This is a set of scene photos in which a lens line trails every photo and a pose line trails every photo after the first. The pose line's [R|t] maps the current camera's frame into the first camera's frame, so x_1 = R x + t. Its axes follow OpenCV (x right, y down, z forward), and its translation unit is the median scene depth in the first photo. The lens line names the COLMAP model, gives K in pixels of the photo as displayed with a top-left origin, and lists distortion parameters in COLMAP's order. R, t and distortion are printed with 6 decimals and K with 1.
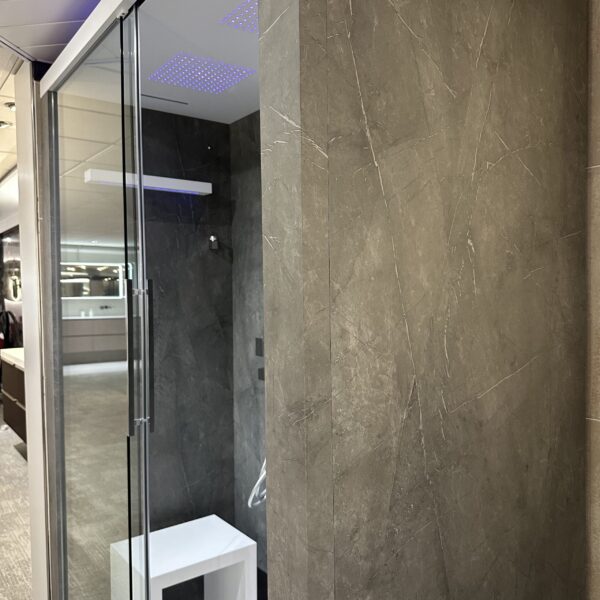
lens RADIAL K [[560.2, 0, 300.0], [0, 560.2, 300.0], [0, 0, 1]] dist [0.124110, -0.205910]
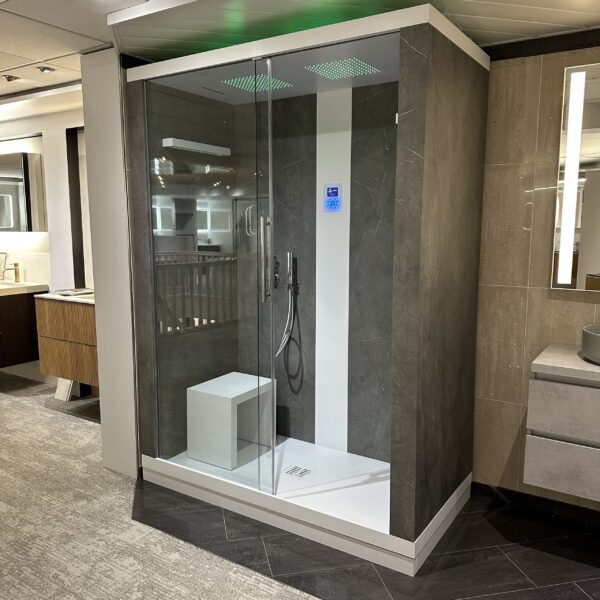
lens RADIAL K [[556.6, 0, 297.4], [0, 556.6, 298.1], [0, 0, 1]] dist [0.131241, -0.274716]
pose [[0.936609, -0.031891, 0.348921, -0.502608], [-0.005098, 0.994503, 0.104580, 0.022488], [-0.350338, -0.099730, 0.931299, -0.432042]]
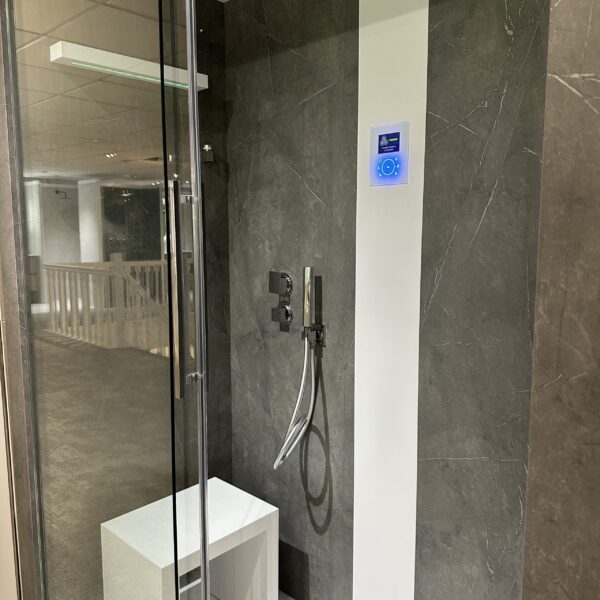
lens RADIAL K [[556.6, 0, 297.4], [0, 556.6, 298.1], [0, 0, 1]] dist [0.131241, -0.274716]
pose [[0.986127, -0.010838, 0.165639, -0.163822], [-0.005813, 0.994999, 0.099711, 0.023192], [-0.165891, -0.099290, 0.981133, 0.170159]]
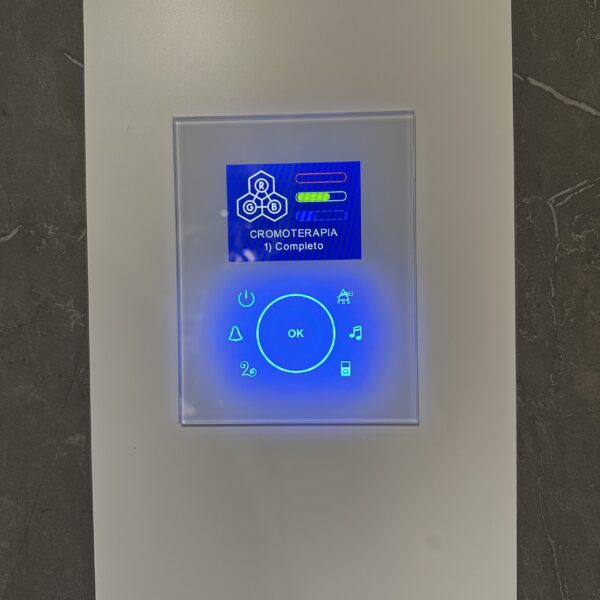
lens RADIAL K [[560.2, 0, 300.0], [0, 560.2, 300.0], [0, 0, 1]] dist [0.124110, -0.205910]
pose [[0.637098, -0.009428, 0.770725, -0.045651], [0.024981, 0.999652, -0.008422, -0.069528], [-0.770378, 0.024619, 0.637112, 0.723777]]
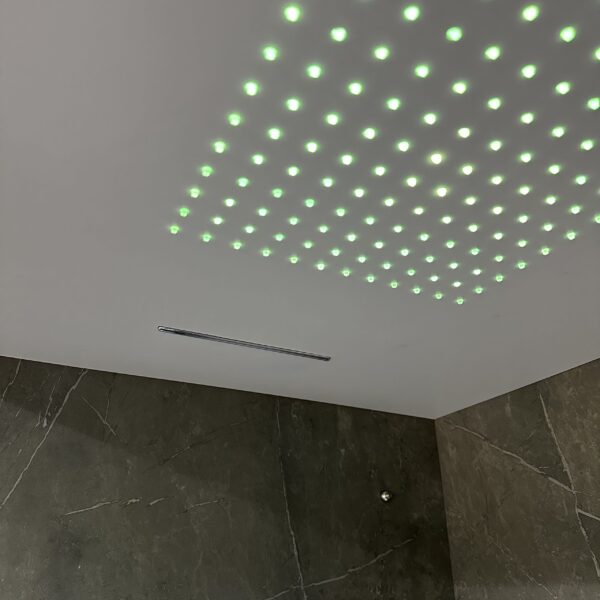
lens RADIAL K [[638.8, 0, 300.0], [0, 638.8, 300.0], [0, 0, 1]] dist [-0.001563, -0.002506]
pose [[0.993730, -0.047277, -0.101323, -0.167417], [-0.003412, 0.892966, -0.450111, -0.209921], [0.111758, 0.447634, 0.887205, 0.645543]]
